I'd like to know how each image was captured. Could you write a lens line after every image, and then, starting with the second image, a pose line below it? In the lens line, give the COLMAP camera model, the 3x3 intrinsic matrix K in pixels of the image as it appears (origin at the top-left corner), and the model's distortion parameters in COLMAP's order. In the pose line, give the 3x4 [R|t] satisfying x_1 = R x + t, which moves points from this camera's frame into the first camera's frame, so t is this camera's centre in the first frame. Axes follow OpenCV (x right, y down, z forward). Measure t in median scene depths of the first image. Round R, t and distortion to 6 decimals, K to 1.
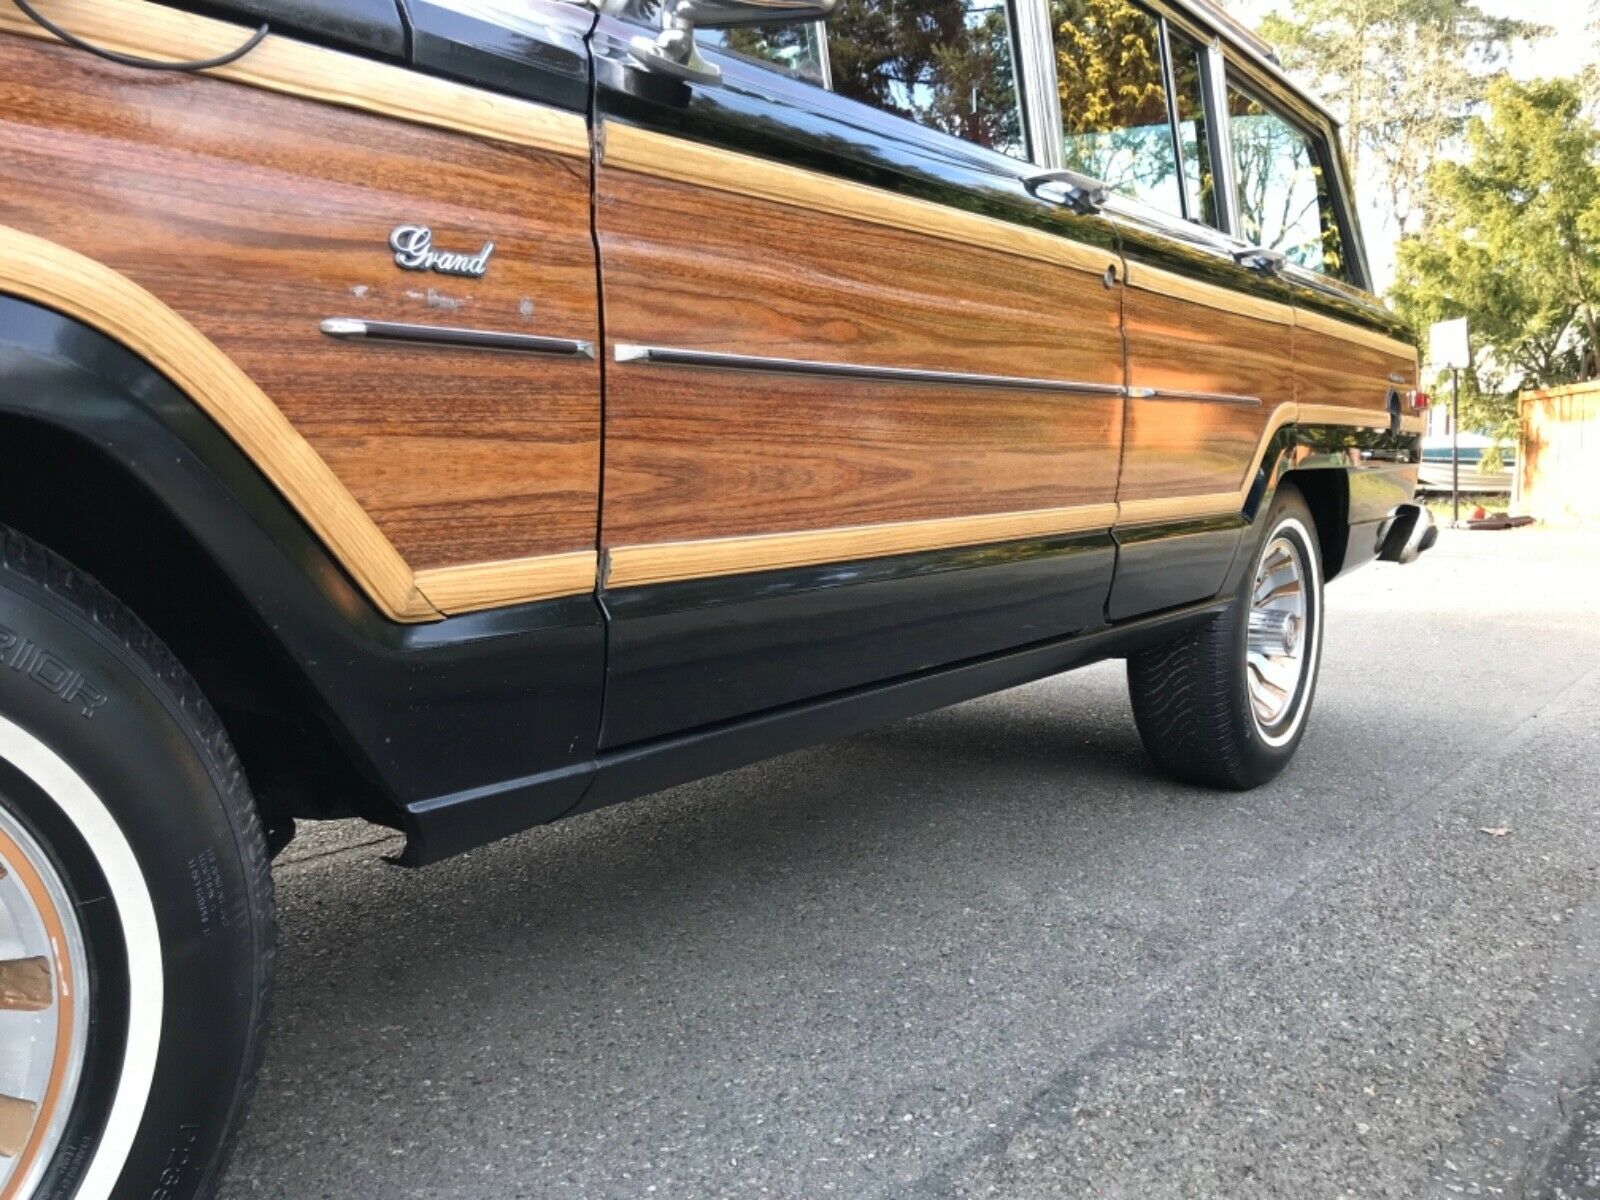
lens RADIAL K [[1323.5, 0, 797.7], [0, 1323.5, 573.7], [0, 0, 1]] dist [0.001747, 0.019787]
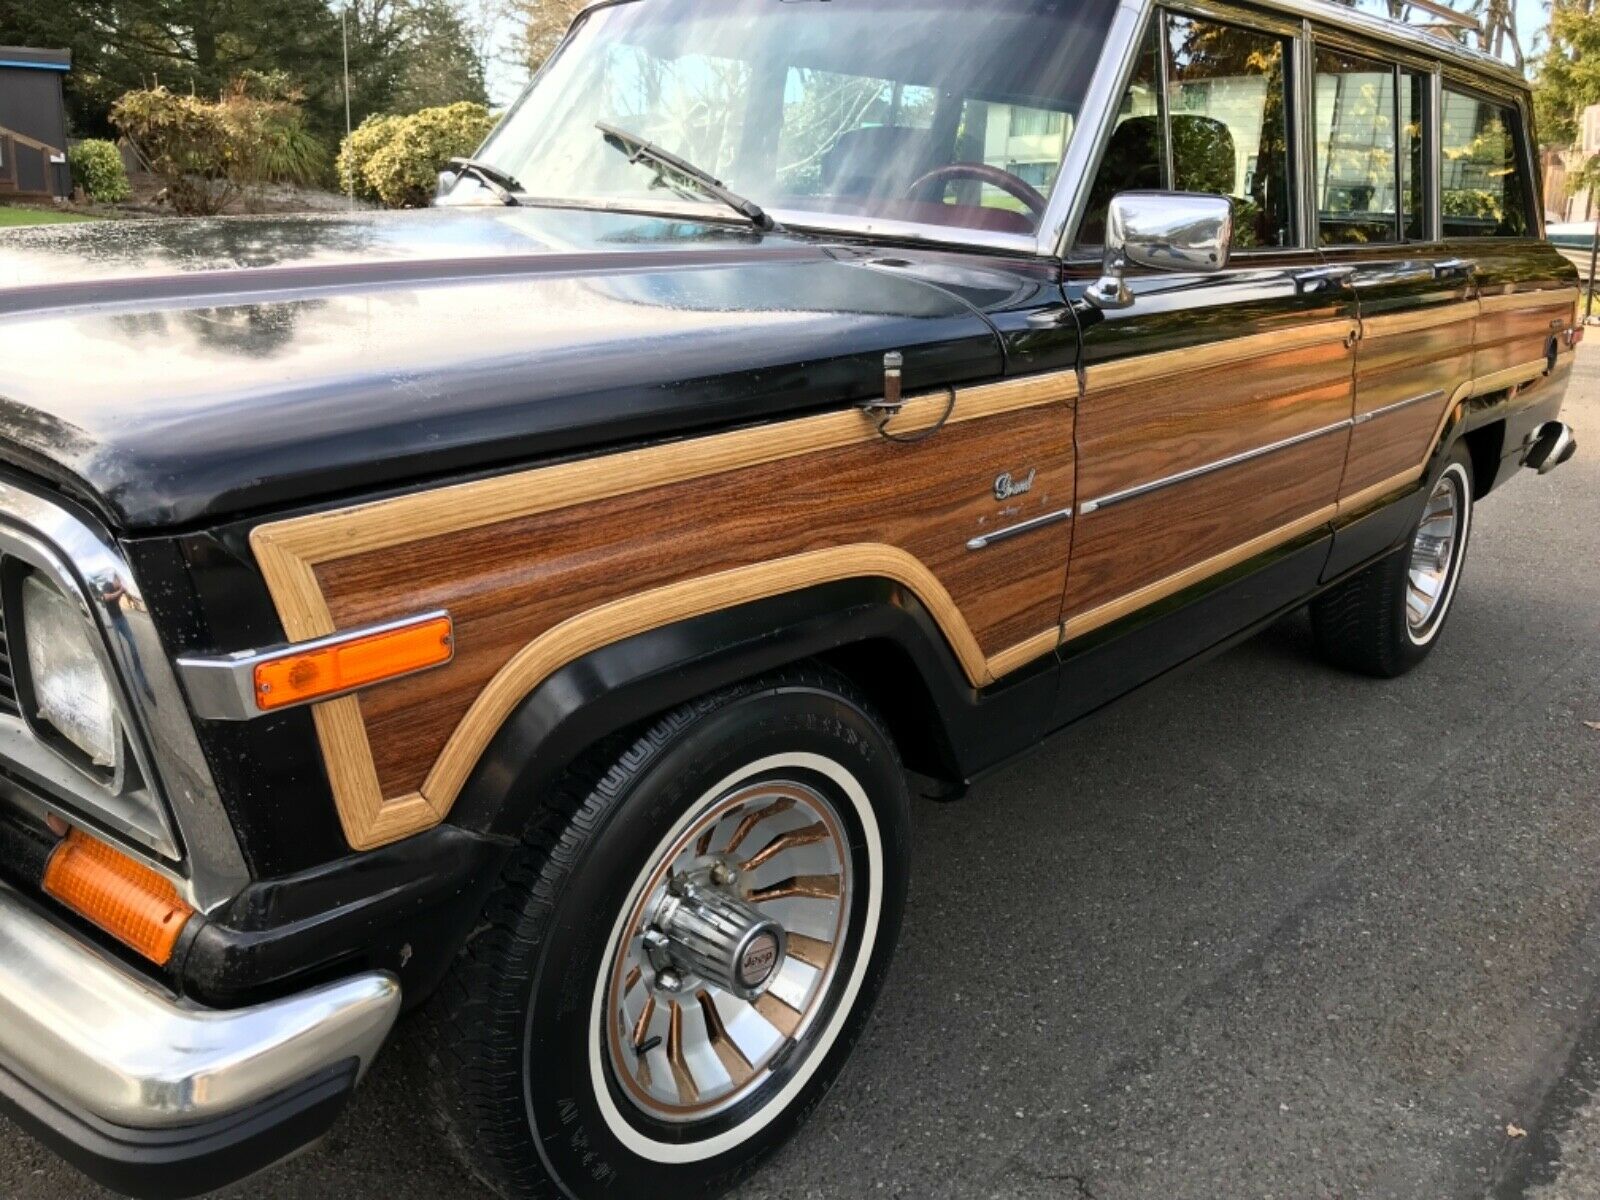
lens RADIAL K [[1323.5, 0, 797.7], [0, 1323.5, 573.7], [0, 0, 1]] dist [0.001747, 0.019787]
pose [[0.997695, 0.032038, -0.059814, -0.277052], [-0.020621, 0.982980, 0.182553, -0.273130], [0.064644, -0.180899, 0.981375, -0.458768]]
